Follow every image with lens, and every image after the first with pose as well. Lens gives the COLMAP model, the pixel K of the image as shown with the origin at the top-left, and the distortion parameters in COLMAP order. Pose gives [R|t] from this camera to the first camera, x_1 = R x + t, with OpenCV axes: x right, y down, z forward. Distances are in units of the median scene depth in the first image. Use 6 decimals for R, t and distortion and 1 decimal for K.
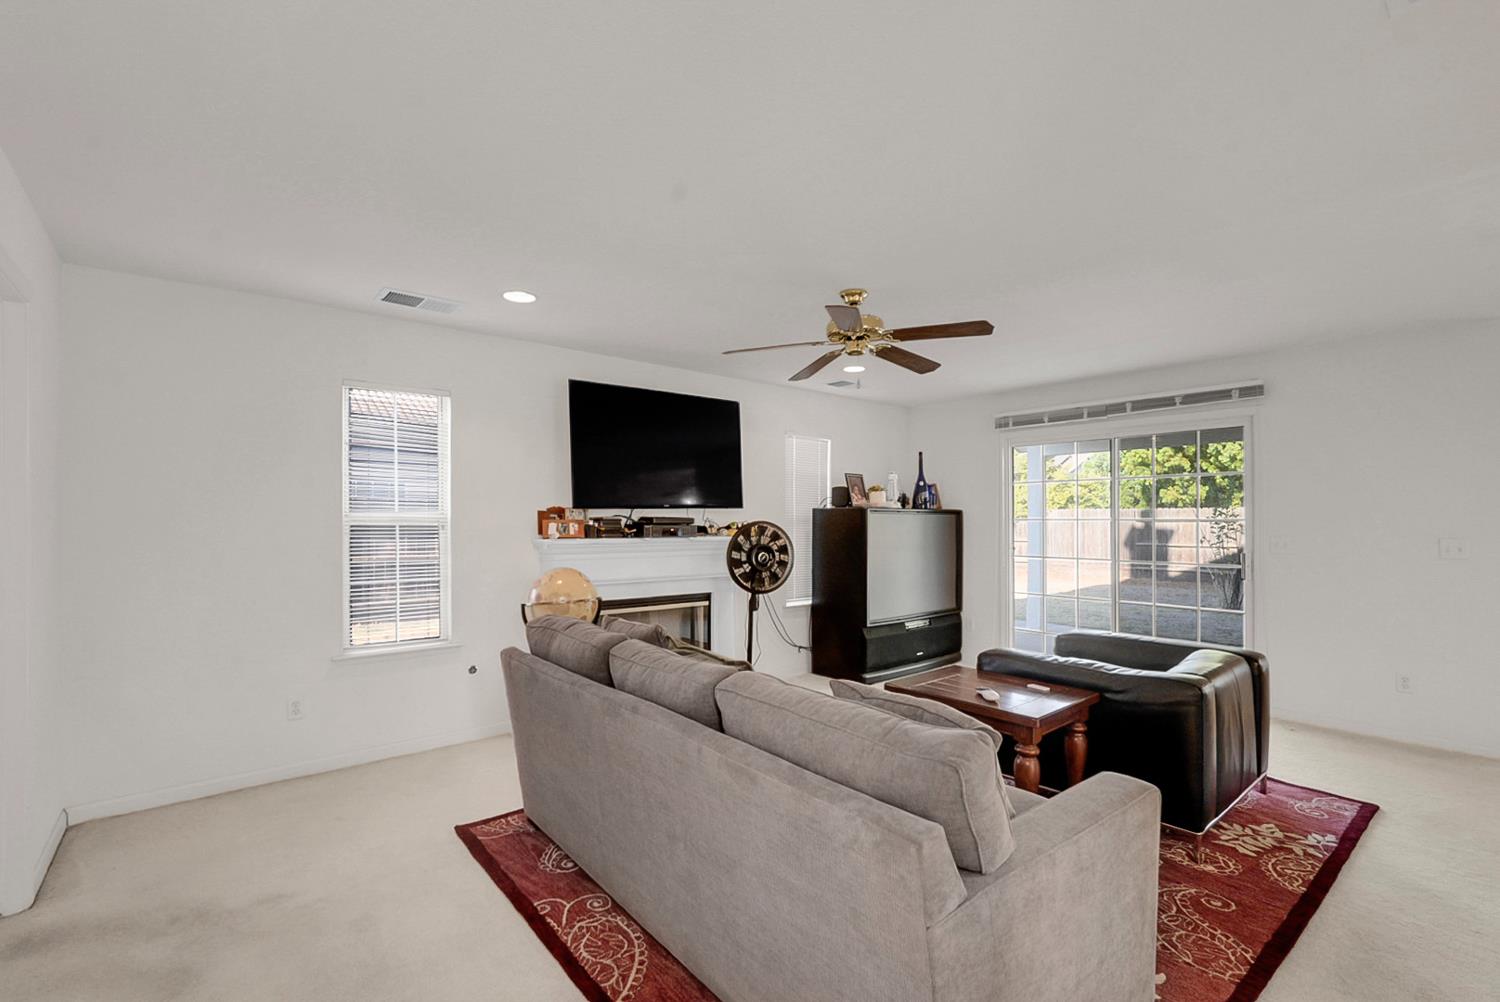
lens RADIAL K [[670.5, 0, 751.1], [0, 670.5, 508.1], [0, 0, 1]] dist [-0.012349, 0.002083]
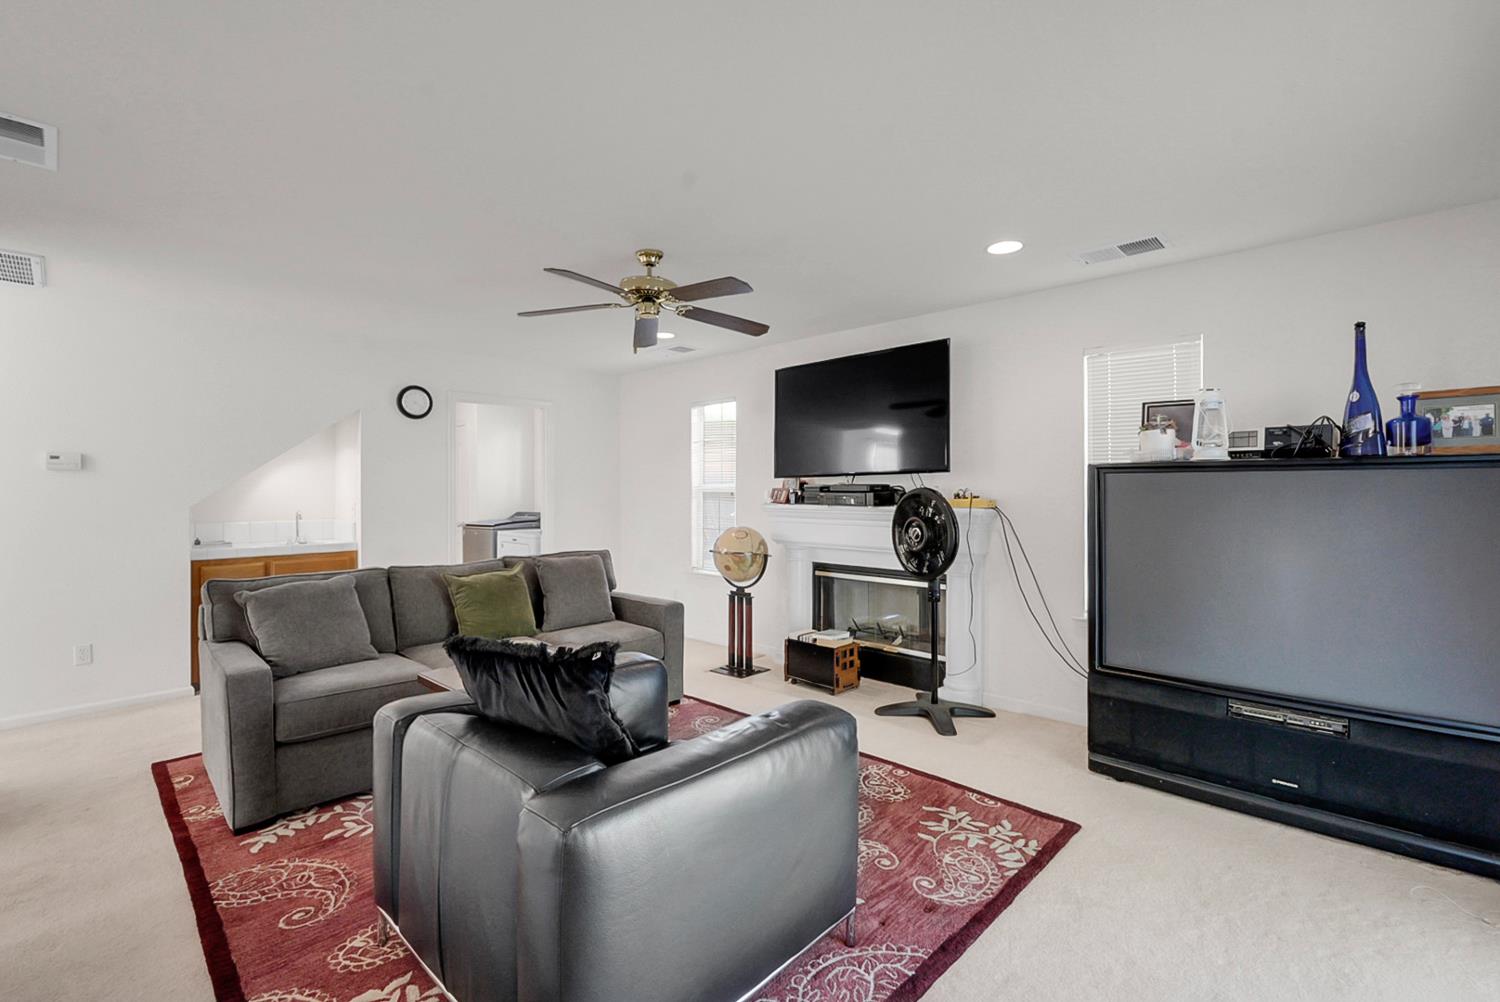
lens RADIAL K [[670.5, 0, 759.6], [0, 670.5, 493.5], [0, 0, 1]] dist [-0.012349, 0.002083]
pose [[0.107729, 0.004646, -0.994169, 0.820172], [0.024556, 0.999672, 0.007333, 0.015654], [0.993877, -0.025203, 0.107579, 0.760758]]
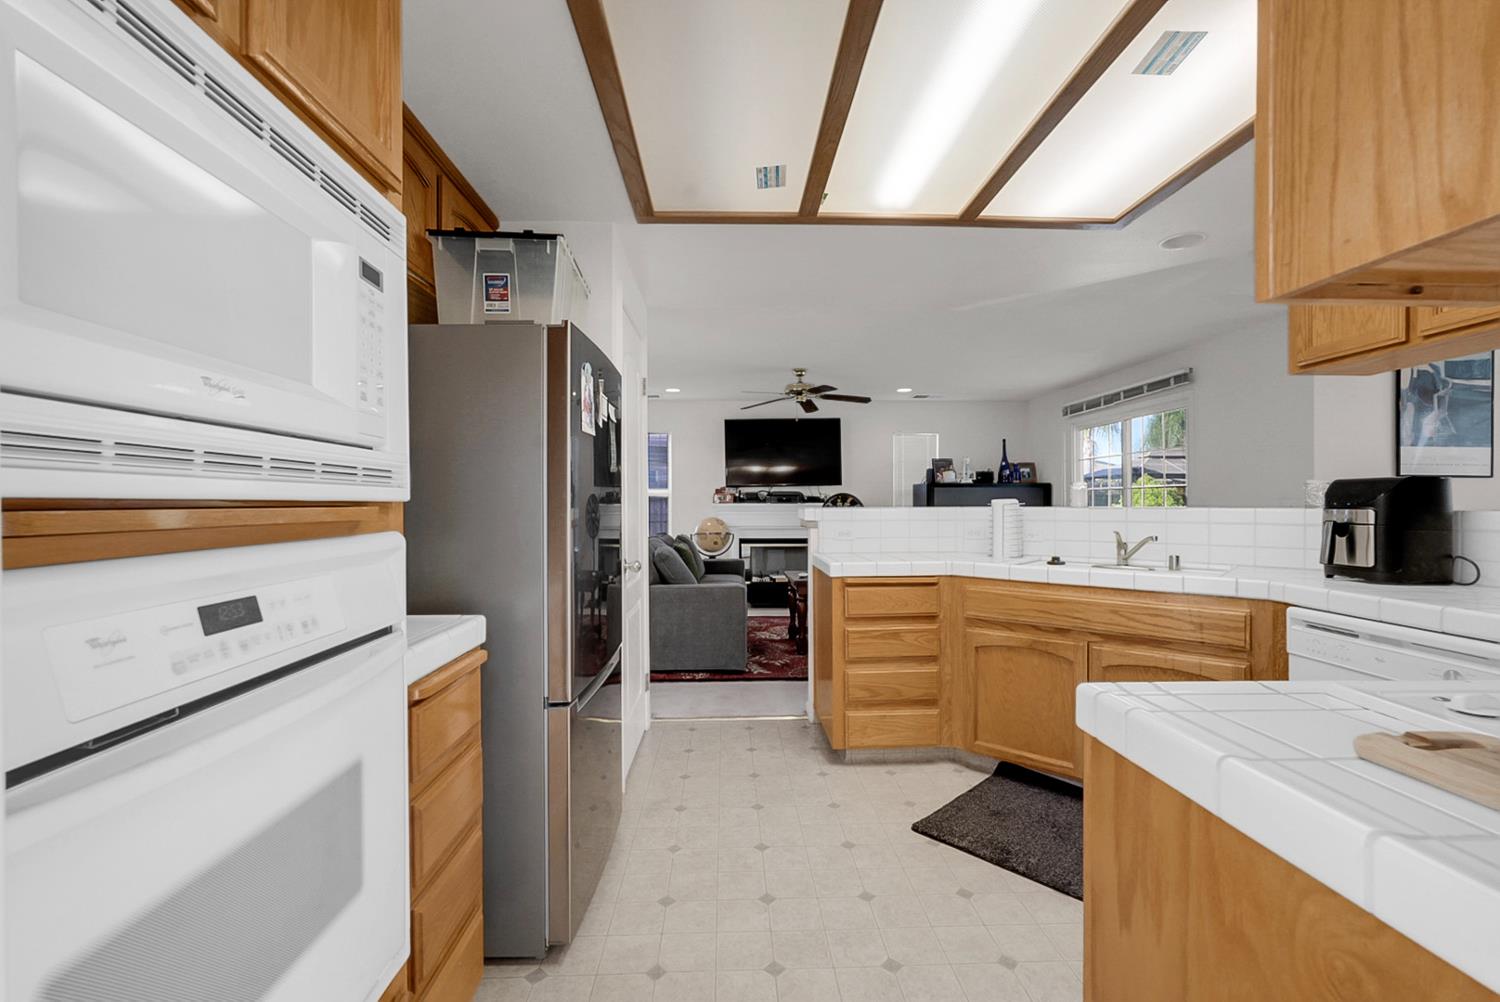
lens RADIAL K [[670.5, 0, 767.1], [0, 670.5, 502.3], [0, 0, 1]] dist [-0.012349, 0.002083]
pose [[0.797815, -0.005769, -0.602874, 0.874597], [0.016813, 0.999778, 0.012682, 0.018612], [0.602667, -0.020254, 0.797735, -0.404482]]
